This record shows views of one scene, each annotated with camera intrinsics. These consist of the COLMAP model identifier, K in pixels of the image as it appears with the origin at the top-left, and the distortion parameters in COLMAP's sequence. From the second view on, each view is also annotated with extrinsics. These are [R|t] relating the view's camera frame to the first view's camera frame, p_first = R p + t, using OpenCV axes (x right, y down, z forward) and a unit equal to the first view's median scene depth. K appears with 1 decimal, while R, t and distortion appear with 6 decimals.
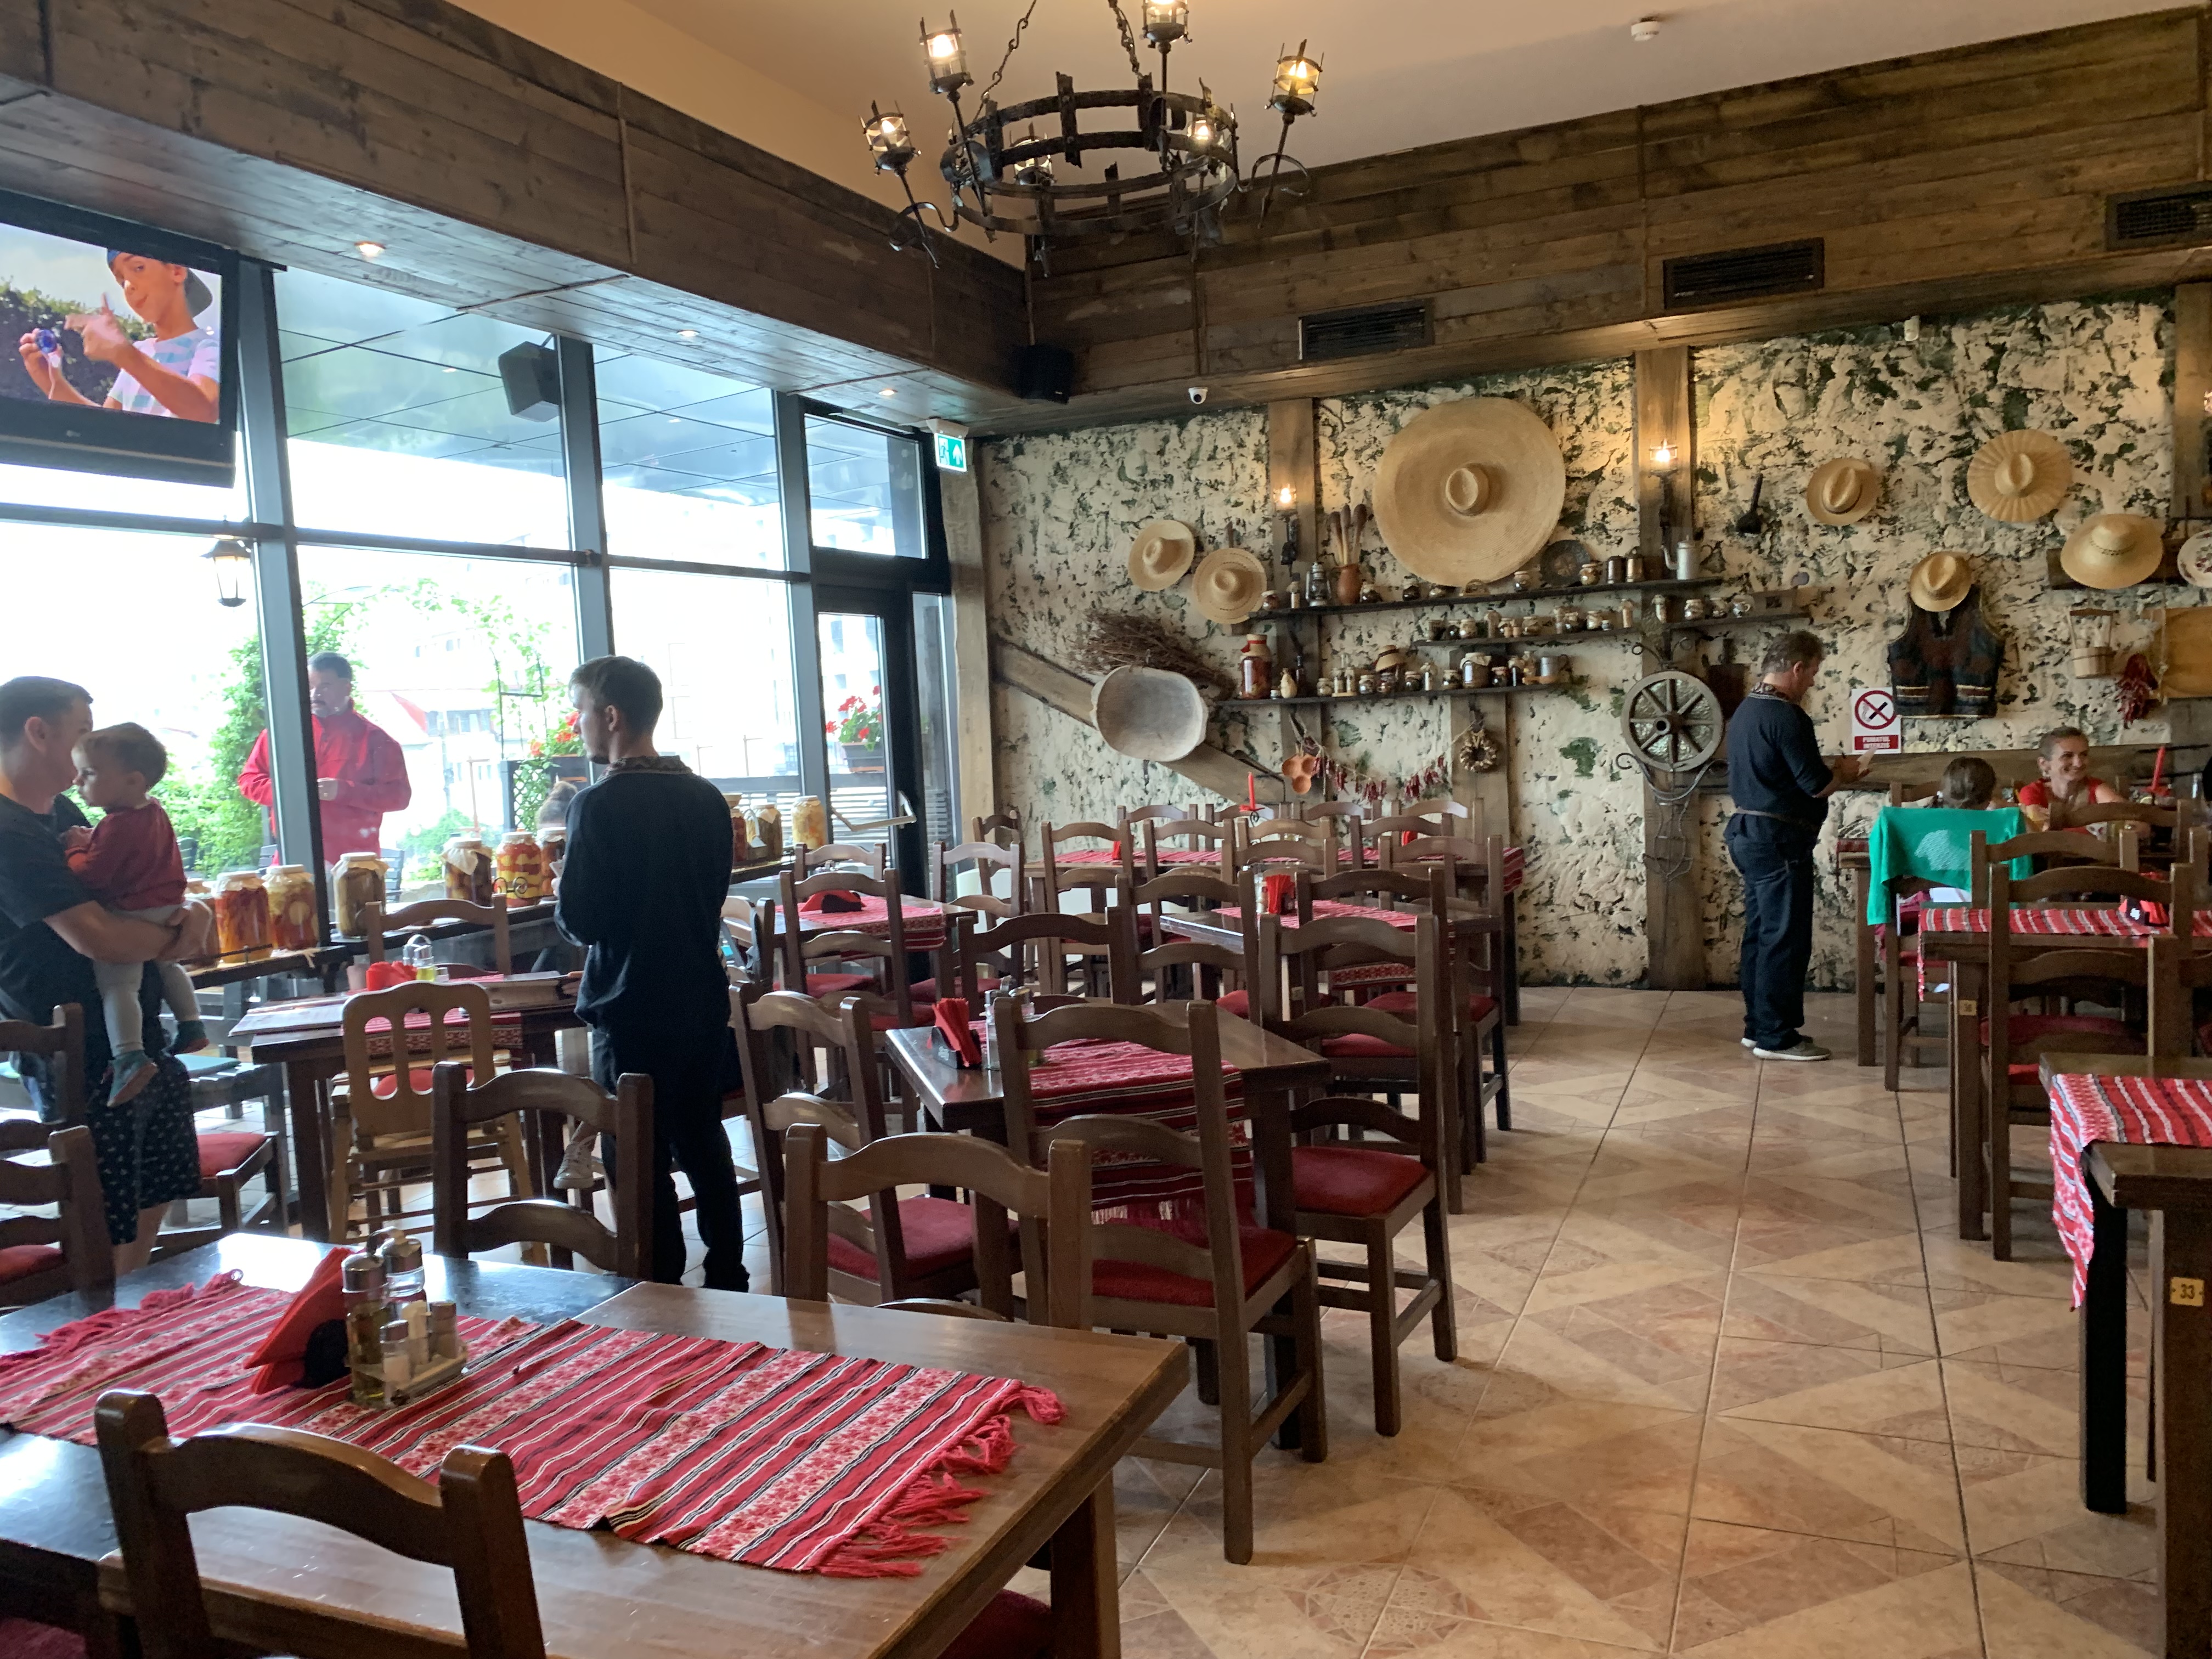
lens RADIAL K [[1670.3, 0, 1106.8], [0, 1670.3, 830.6], [0, 0, 1]] dist [-0.008017, -0.002404]
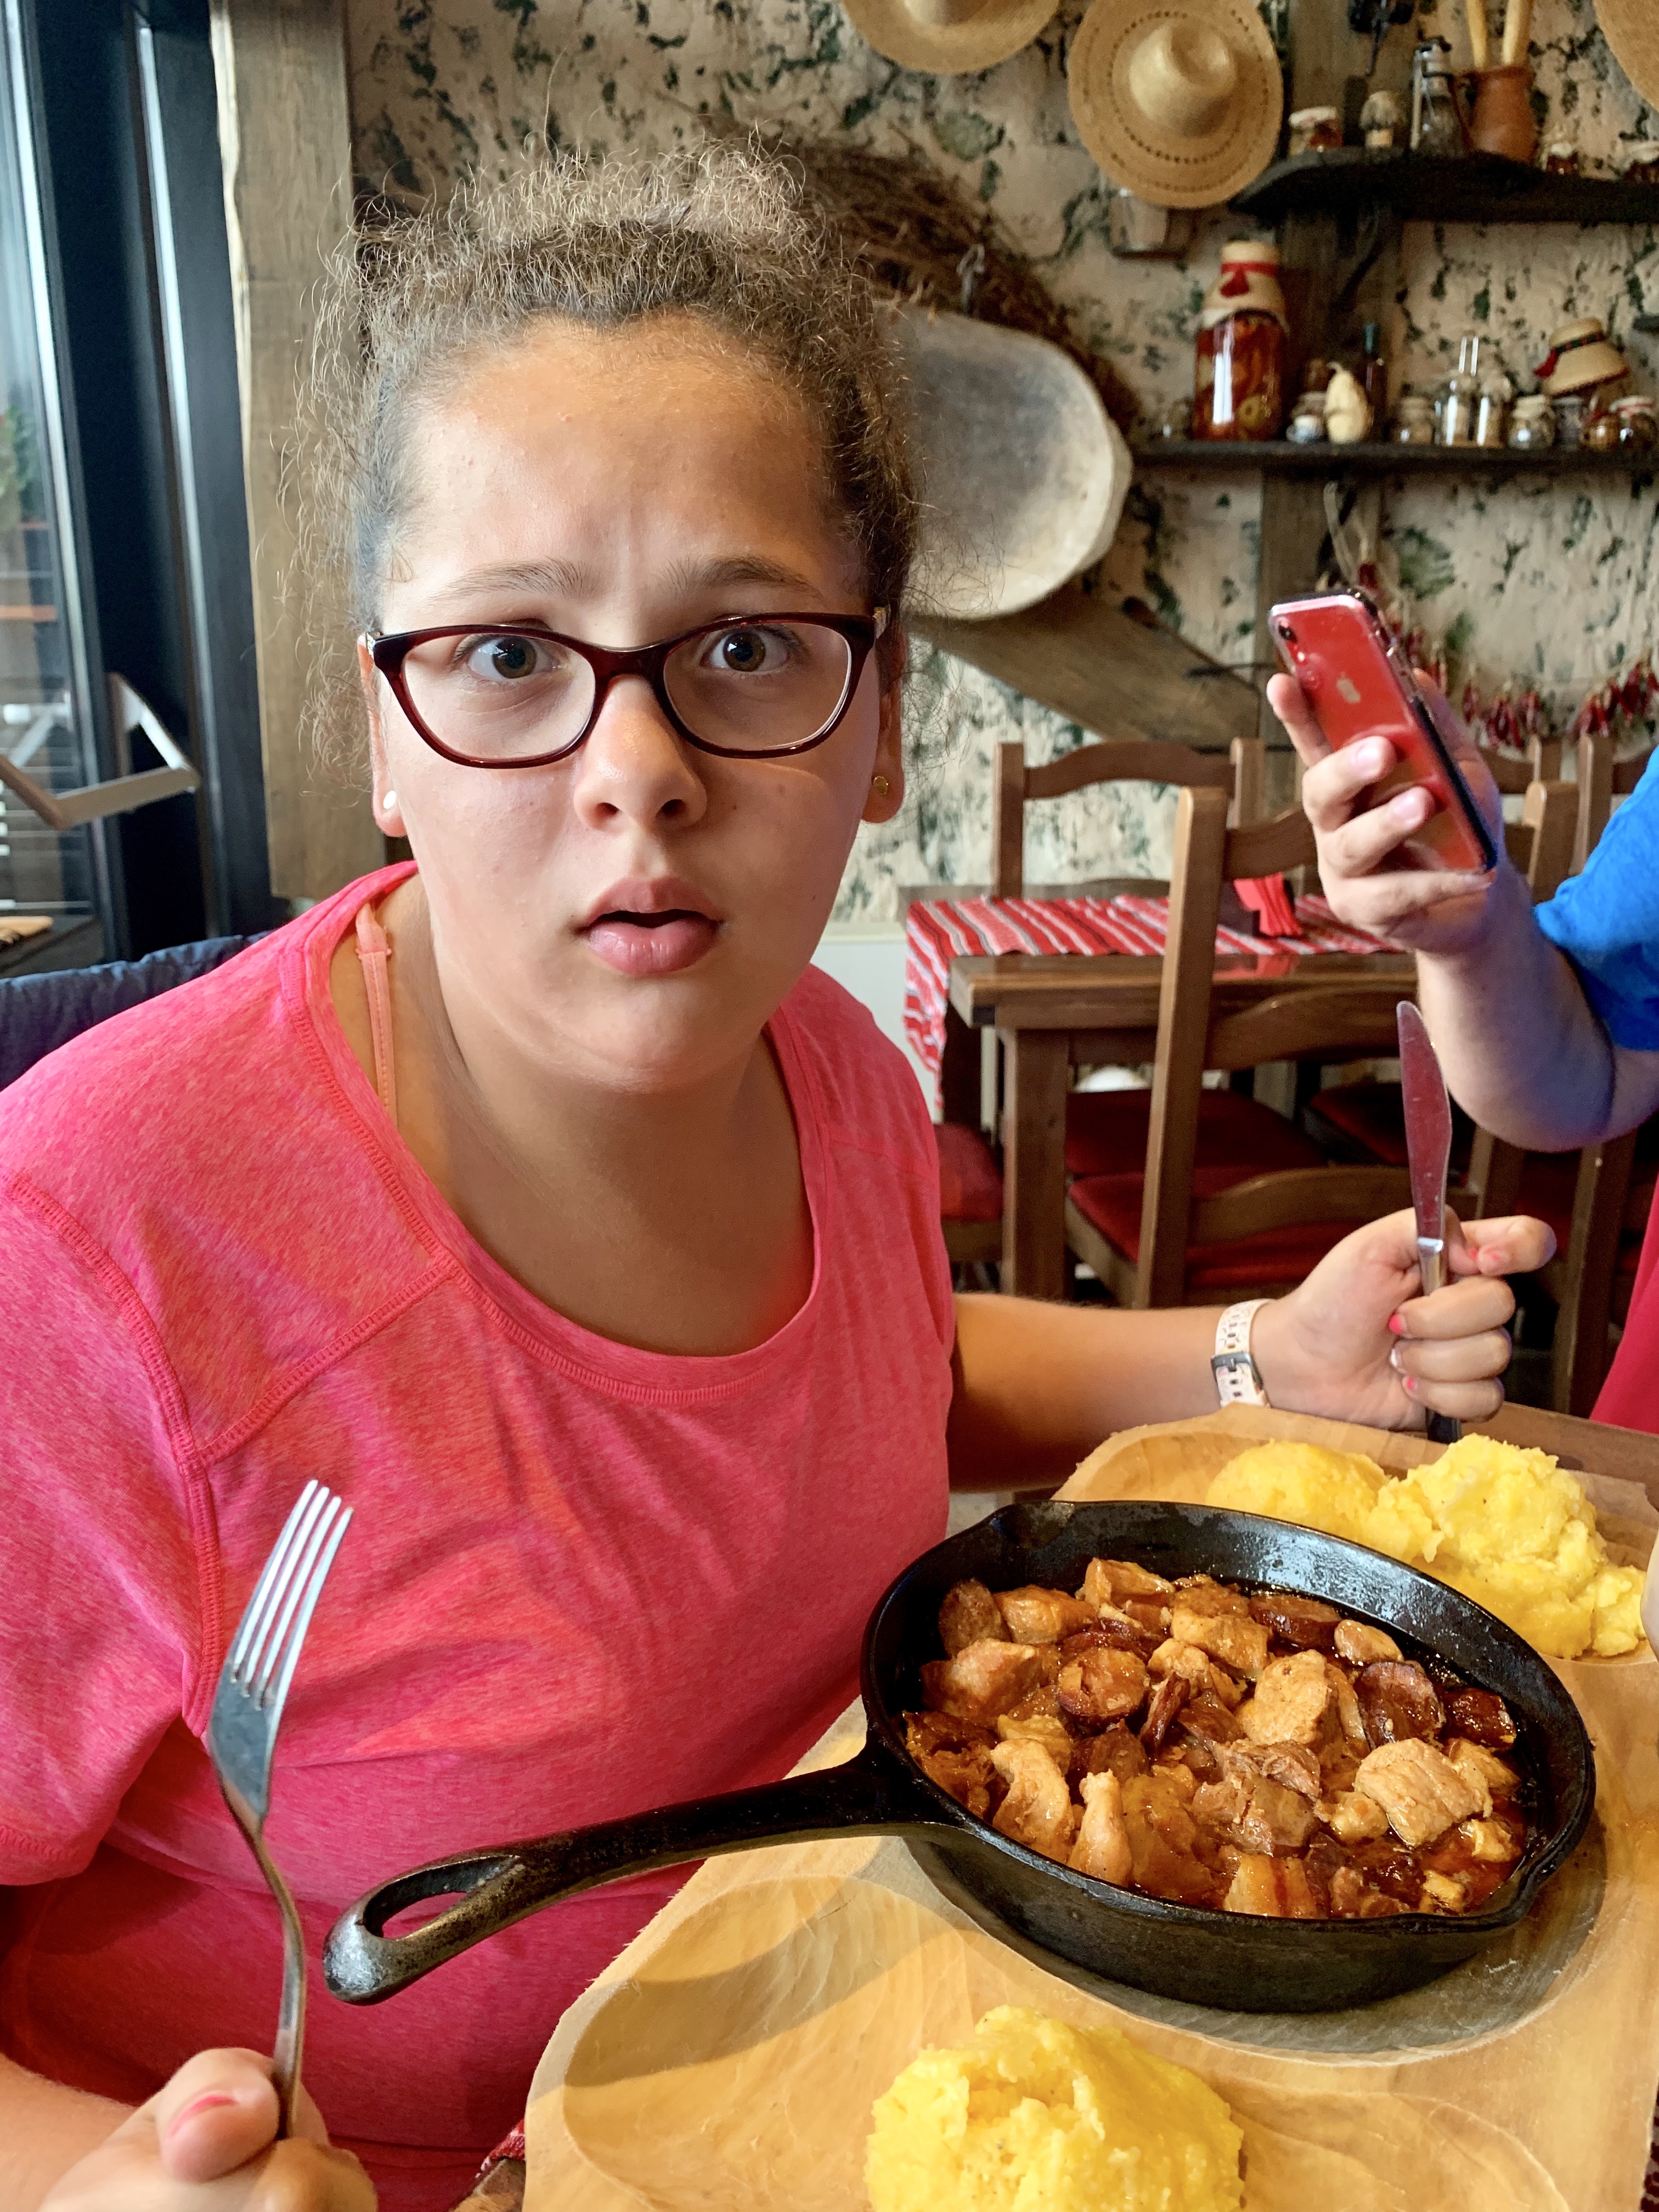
lens RADIAL K [[1670.3, 0, 831.0], [0, 1670.3, 1109.0], [0, 0, 1]] dist [-0.008017, -0.002404]
pose [[0.872434, -0.075175, 0.482916, -0.167130], [-0.005264, 0.986597, 0.163092, 0.003247], [-0.488704, -0.144829, 0.860345, 0.719221]]
